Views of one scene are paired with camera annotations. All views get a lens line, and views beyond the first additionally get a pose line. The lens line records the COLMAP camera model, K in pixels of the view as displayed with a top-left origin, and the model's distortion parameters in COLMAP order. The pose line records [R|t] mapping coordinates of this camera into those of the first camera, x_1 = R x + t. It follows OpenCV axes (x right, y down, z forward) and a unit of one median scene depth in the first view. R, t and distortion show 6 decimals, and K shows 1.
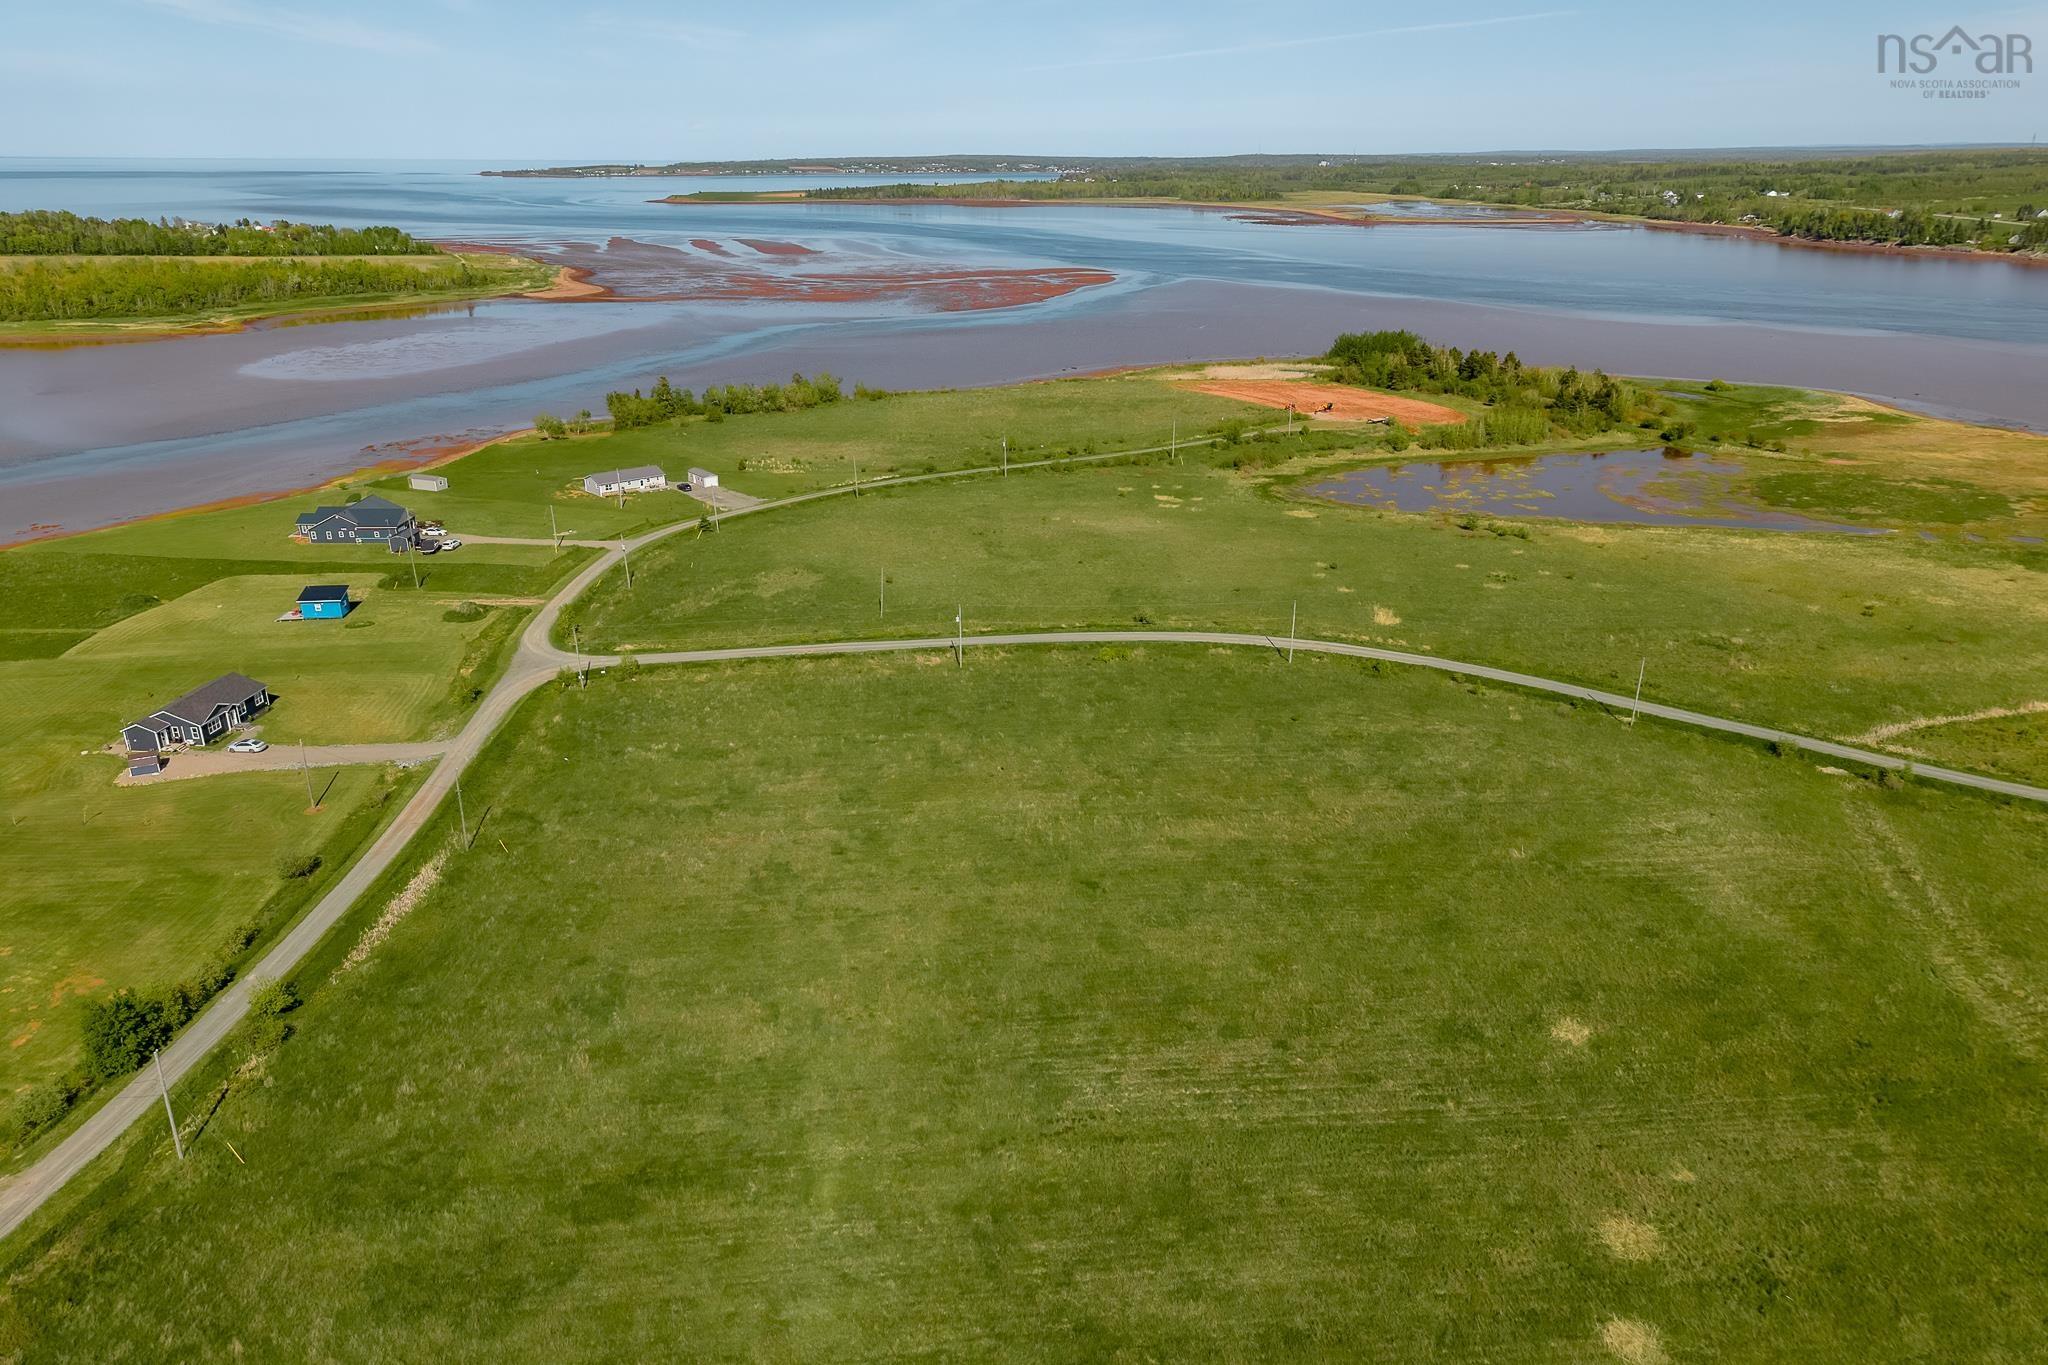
lens RADIAL K [[1351.7, 0, 1021.8], [0, 1351.7, 673.5], [0, 0, 1]] dist [0.052396, -0.031884]
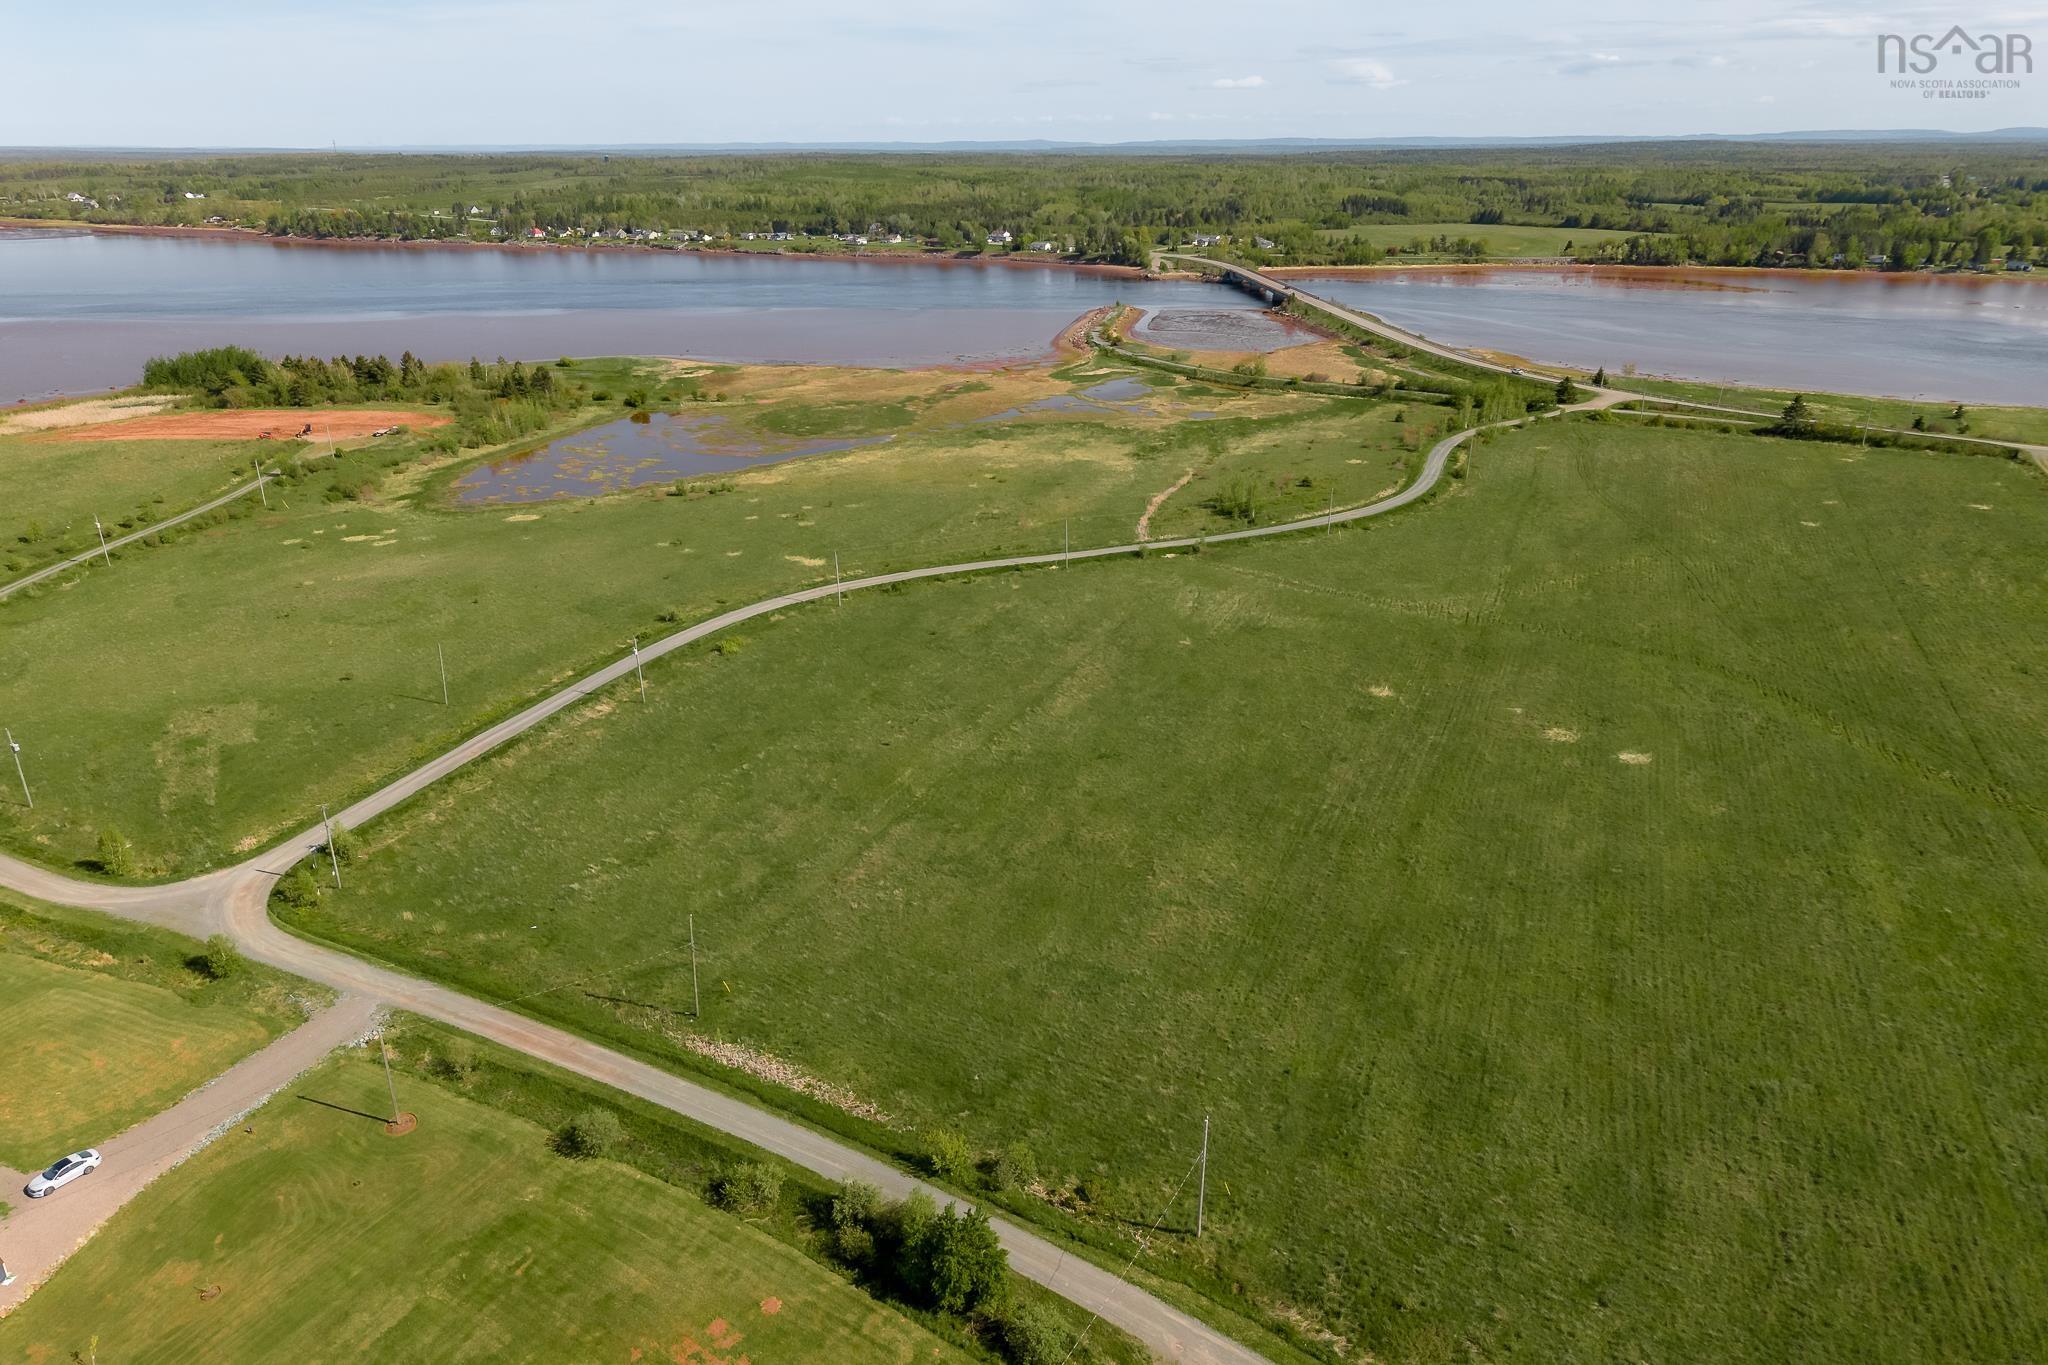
lens RADIAL K [[1351.7, 0, 1019.4], [0, 1351.7, 681.8], [0, 0, 1]] dist [0.052396, -0.031884]
pose [[0.487582, -0.315636, 0.814026, -0.525304], [0.312379, 0.933711, 0.174936, -0.078099], [-0.815281, 0.168989, 0.553859, 0.212870]]
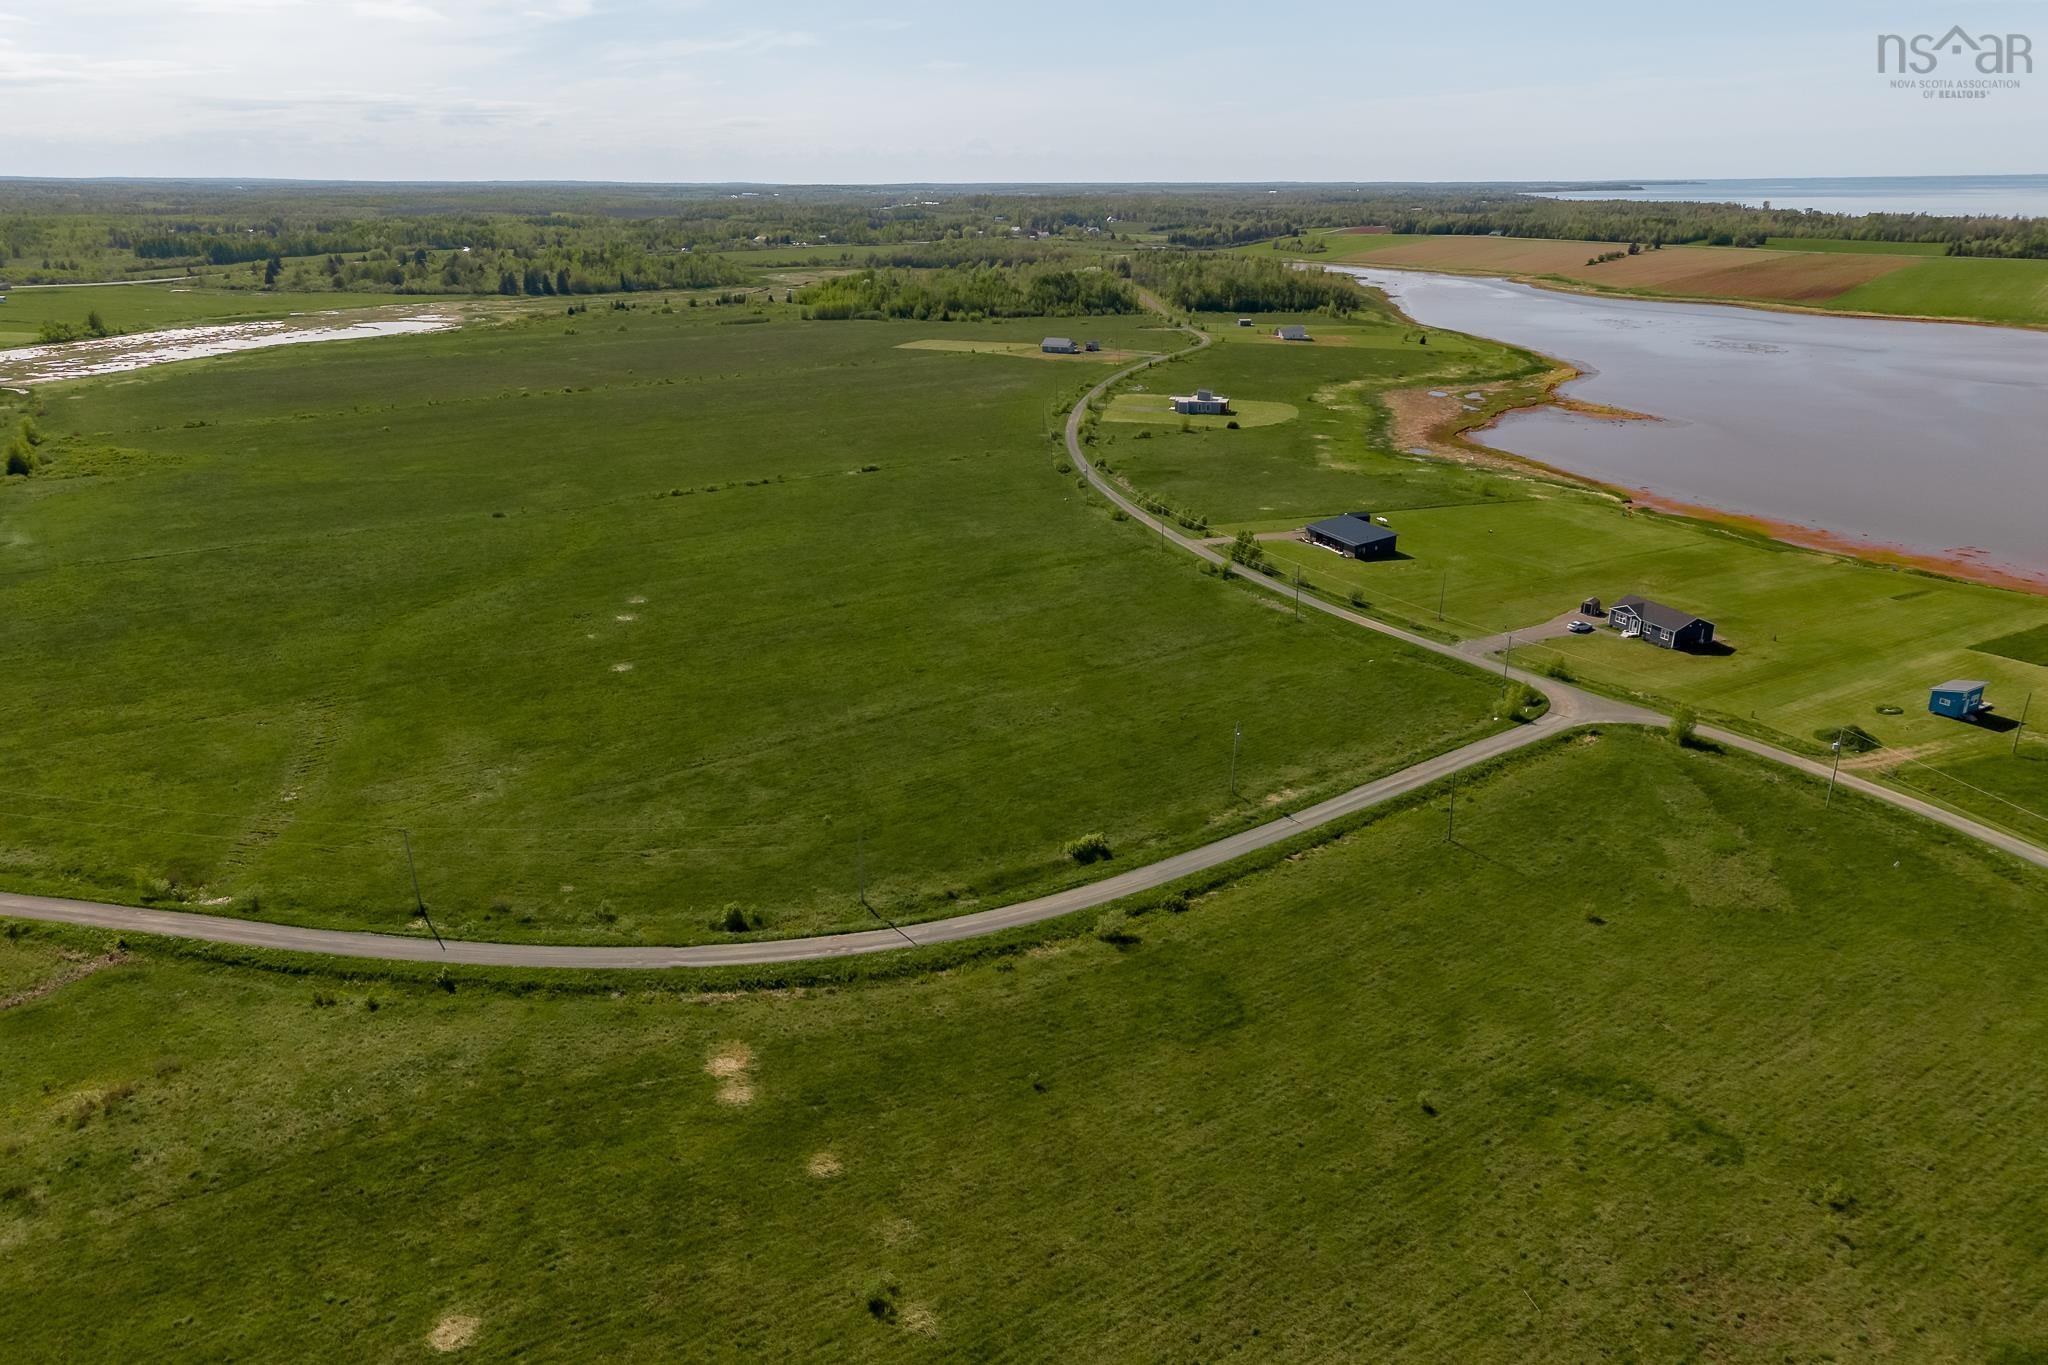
lens RADIAL K [[1351.7, 0, 1018.4], [0, 1351.7, 687.7], [0, 0, 1]] dist [0.052396, -0.031884]
pose [[-0.897802, 0.158593, -0.410854, 0.315707], [-0.151663, 0.764507, 0.626520, -0.433675], [0.413462, 0.624802, -0.662323, 1.137072]]
